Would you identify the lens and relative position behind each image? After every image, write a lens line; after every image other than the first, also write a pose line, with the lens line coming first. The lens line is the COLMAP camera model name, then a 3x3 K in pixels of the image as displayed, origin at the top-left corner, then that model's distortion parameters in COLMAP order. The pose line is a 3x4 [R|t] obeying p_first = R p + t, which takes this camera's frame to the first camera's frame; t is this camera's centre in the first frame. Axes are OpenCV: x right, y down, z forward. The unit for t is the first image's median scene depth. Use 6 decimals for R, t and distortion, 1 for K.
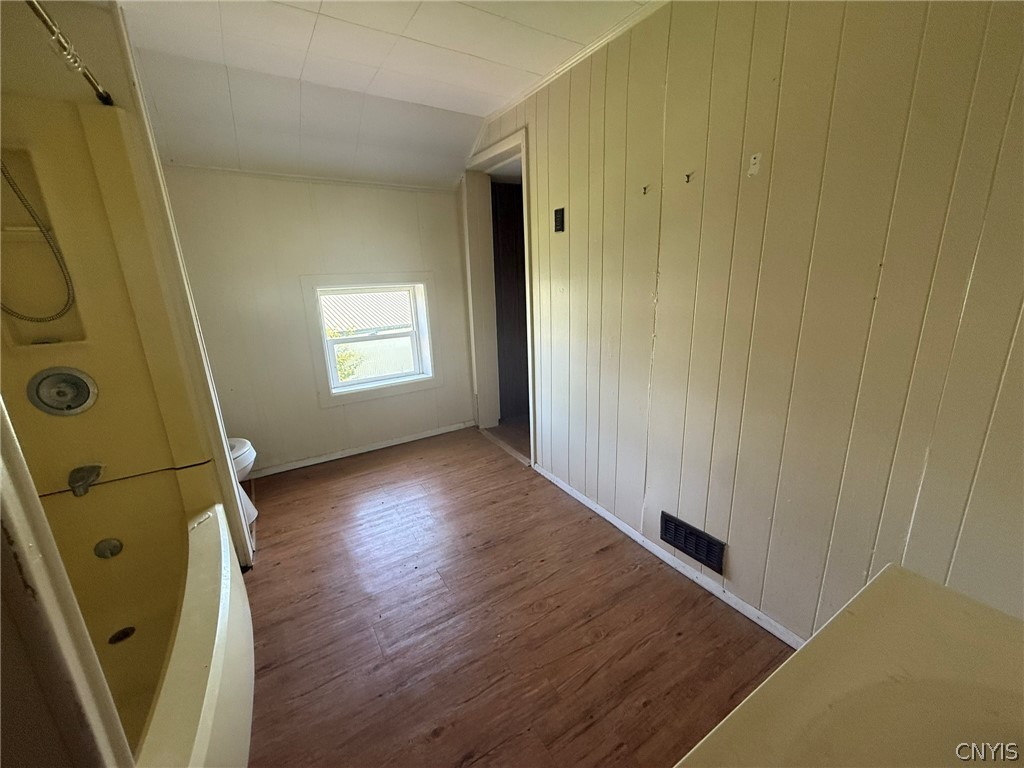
lens RADIAL K [[410.3, 0, 511.0], [0, 410.3, 385.9], [0, 0, 1]] dist [0.009805, 0.000512]
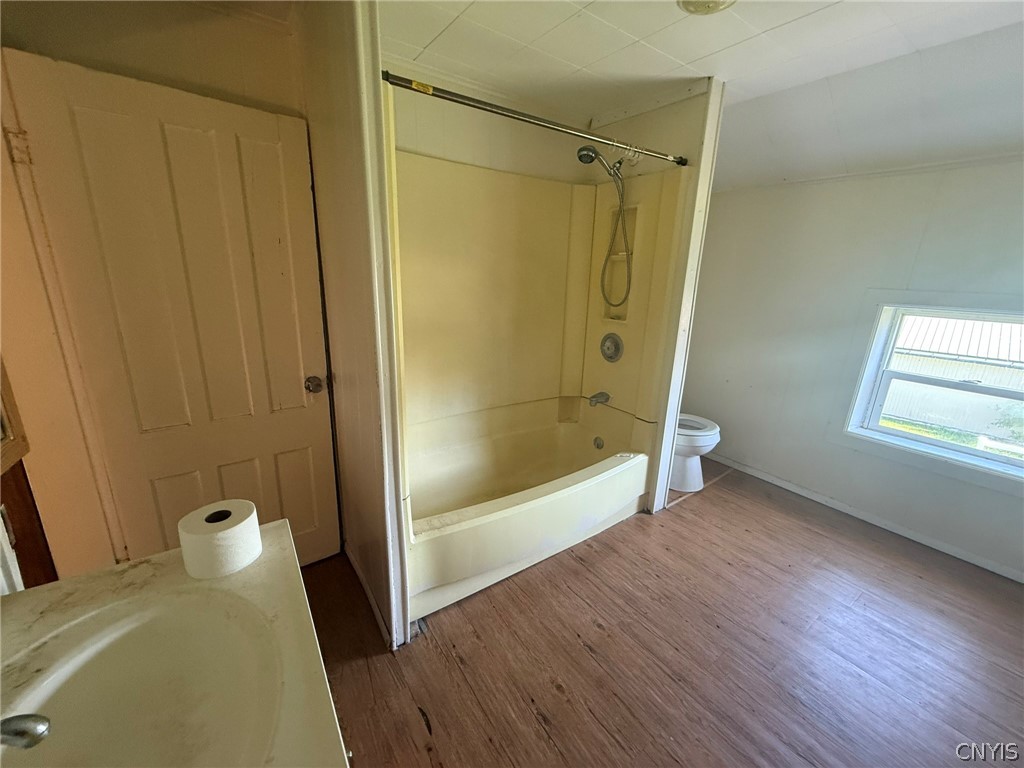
lens RADIAL K [[410.3, 0, 508.8], [0, 410.3, 386.4], [0, 0, 1]] dist [0.009805, 0.000512]
pose [[0.048211, 0.307579, -0.950300, 0.481109], [-0.283989, 0.916363, 0.282187, -0.171588], [0.957615, 0.256270, 0.131528, 0.352646]]
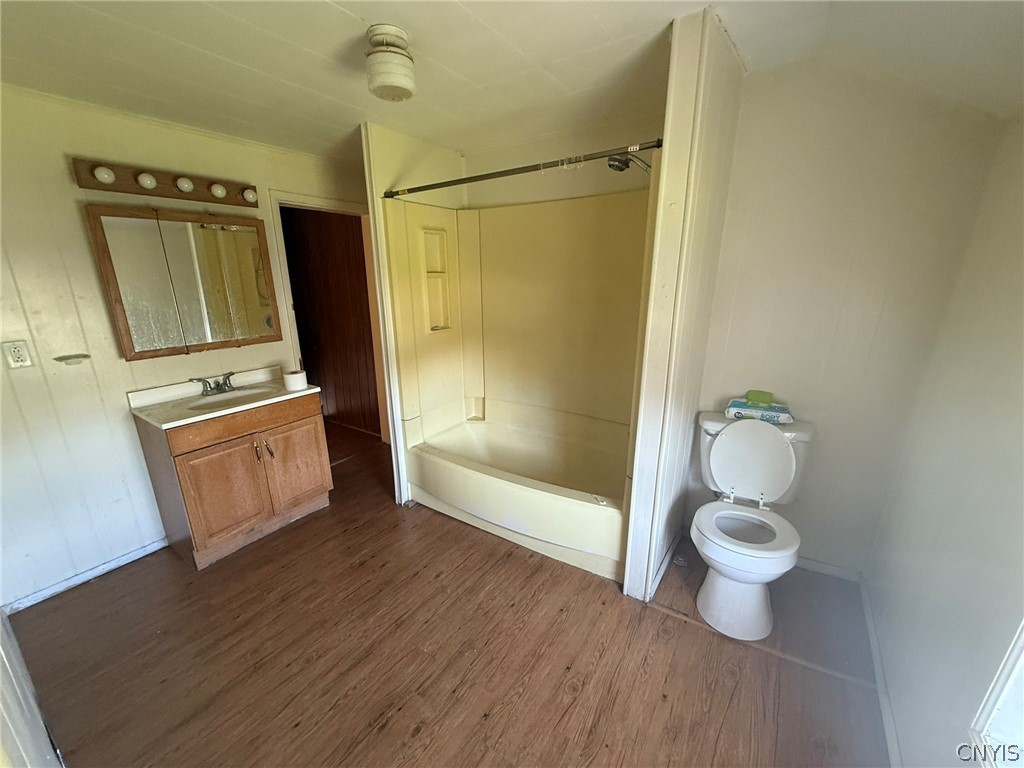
lens RADIAL K [[410.3, 0, 508.8], [0, 410.3, 387.4], [0, 0, 1]] dist [0.009805, 0.000512]
pose [[-0.914688, 0.155135, -0.373201, -0.097246], [-0.056507, 0.865240, 0.498163, -0.536918], [0.400191, 0.476753, -0.782658, 1.620749]]
